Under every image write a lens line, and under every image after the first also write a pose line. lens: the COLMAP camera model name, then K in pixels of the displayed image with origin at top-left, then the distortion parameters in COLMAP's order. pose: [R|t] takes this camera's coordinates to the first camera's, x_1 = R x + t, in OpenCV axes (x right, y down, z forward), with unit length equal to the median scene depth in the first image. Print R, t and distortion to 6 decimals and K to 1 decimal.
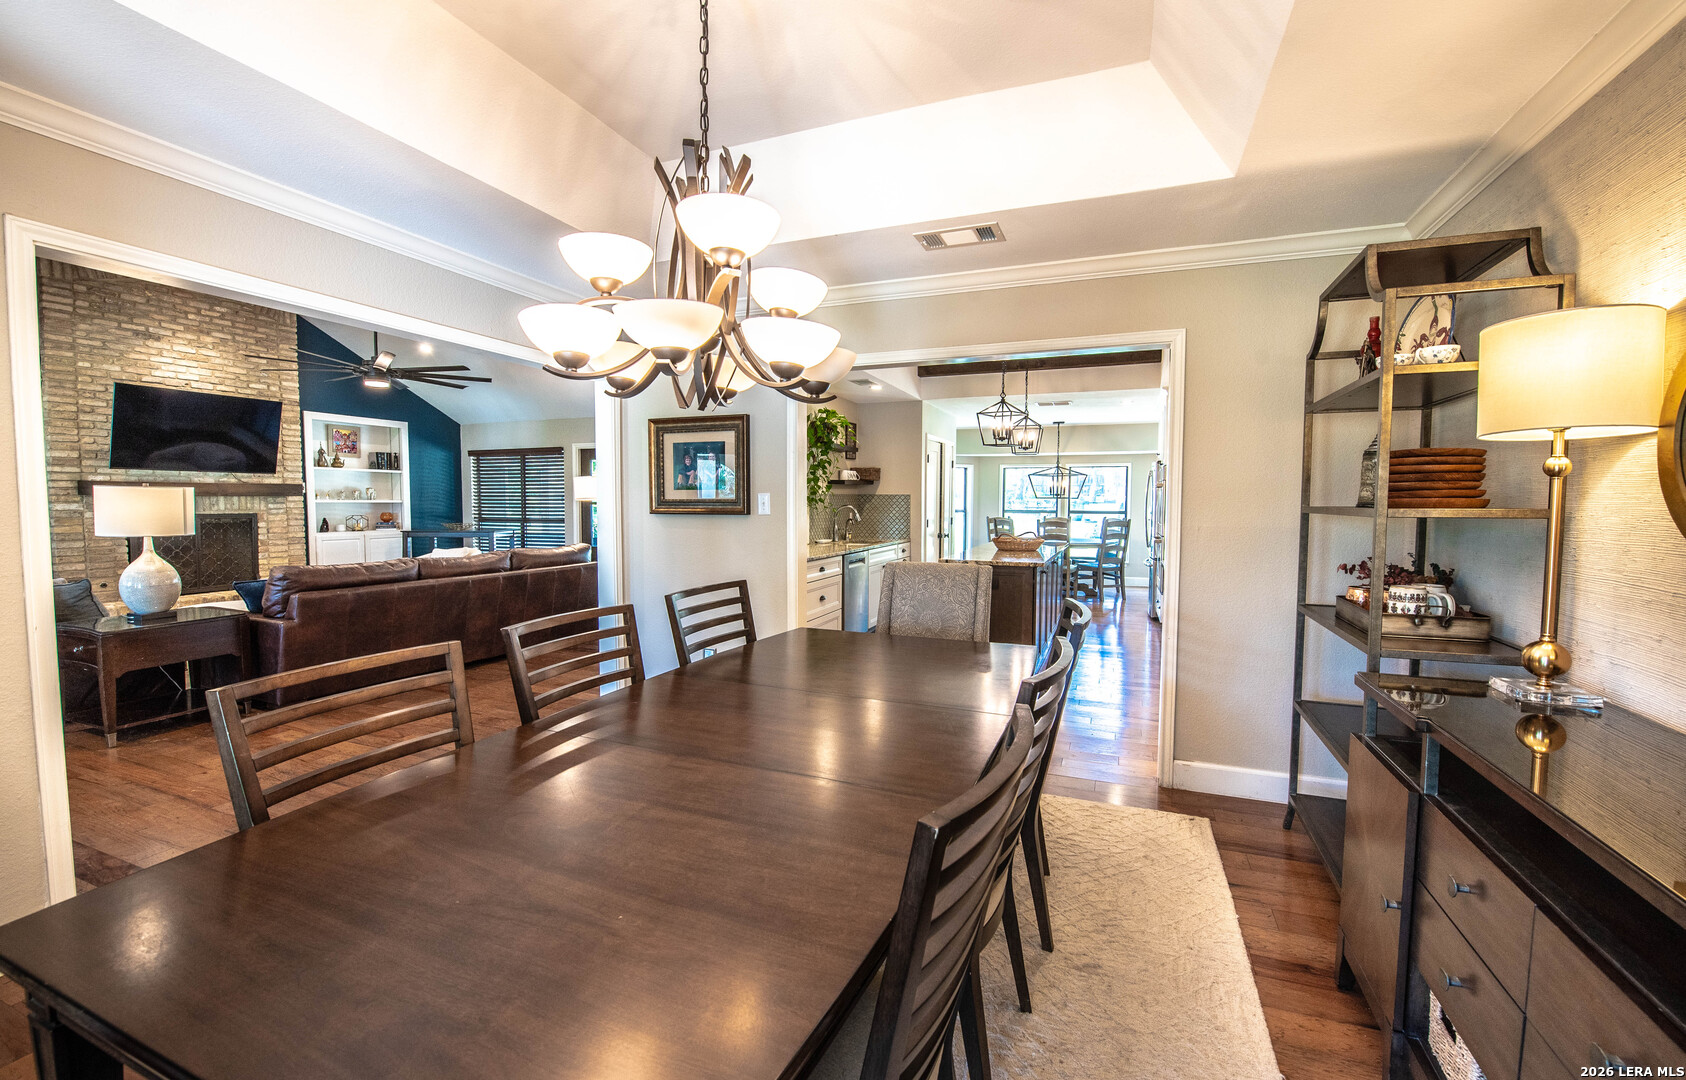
lens RADIAL K [[682.0, 0, 840.8], [0, 682.0, 541.2], [0, 0, 1]] dist [-0.000109, -0.000010]
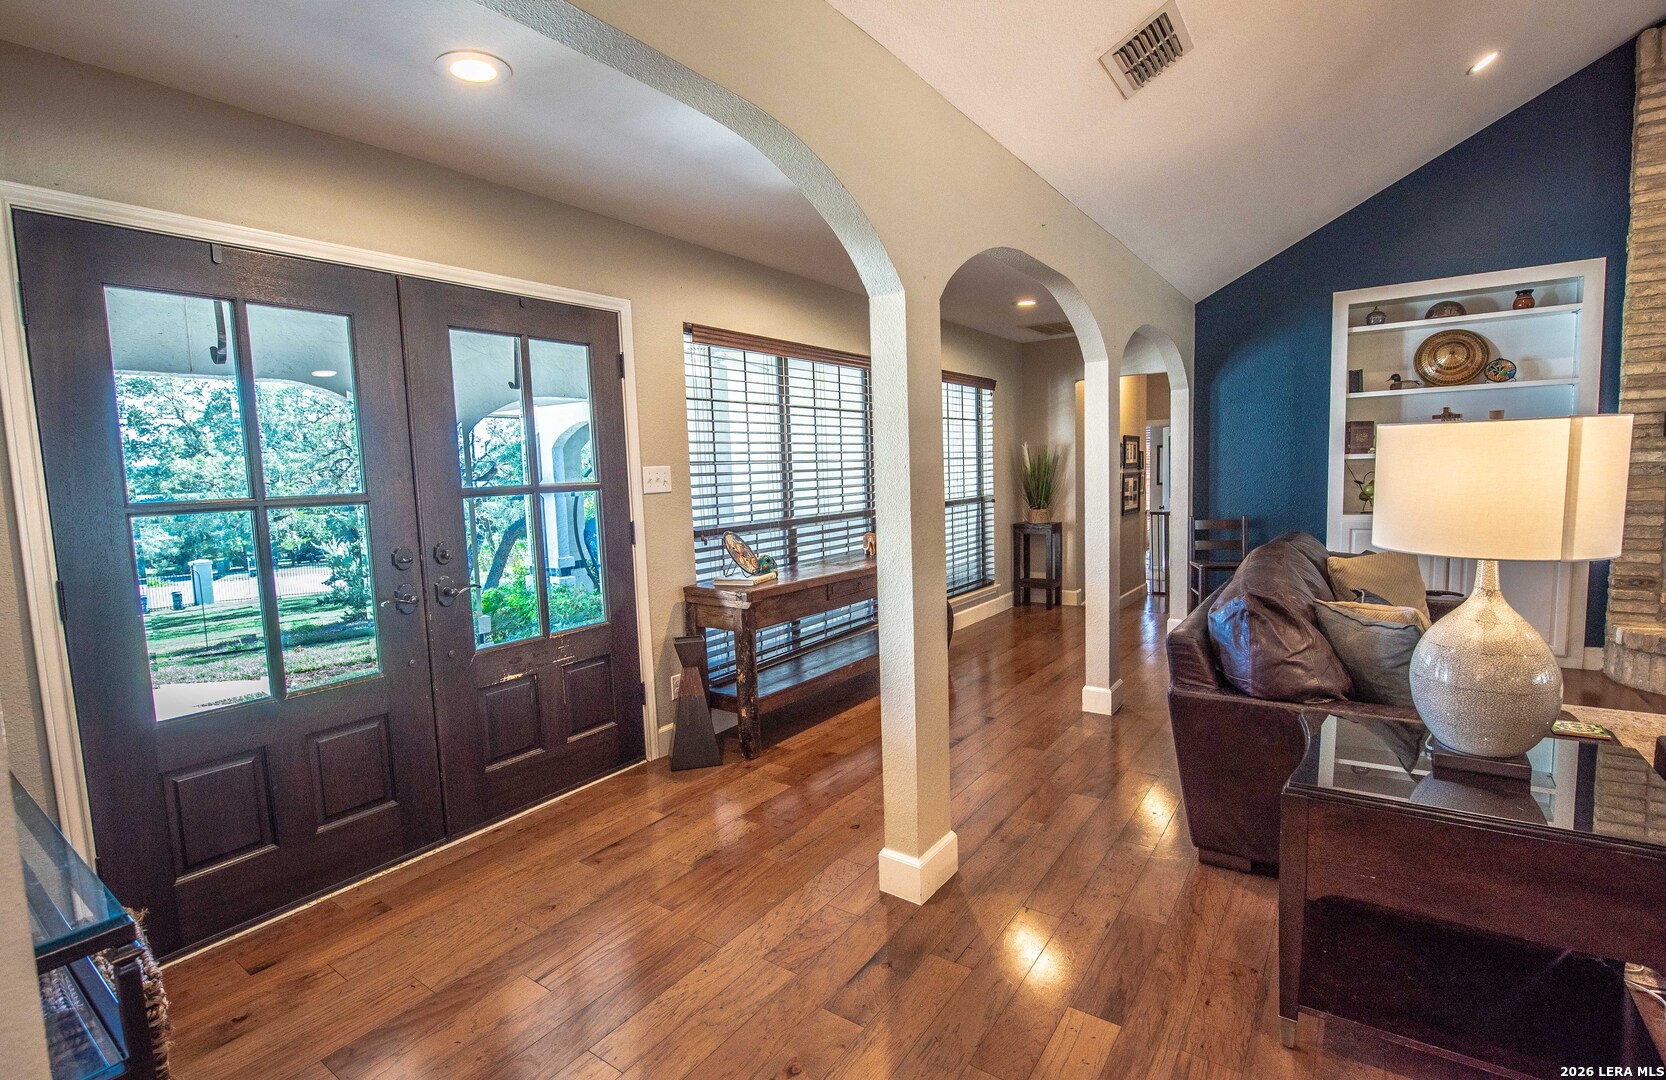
lens RADIAL K [[749.9, 0, 831.7], [0, 749.9, 541.9], [0, 0, 1]] dist [-0.000805, -0.000011]
pose [[-0.222795, 0.101920, -0.969523, -0.332166], [-0.026058, 0.993542, 0.110433, -0.031306], [0.974517, 0.049868, -0.218701, 0.459289]]
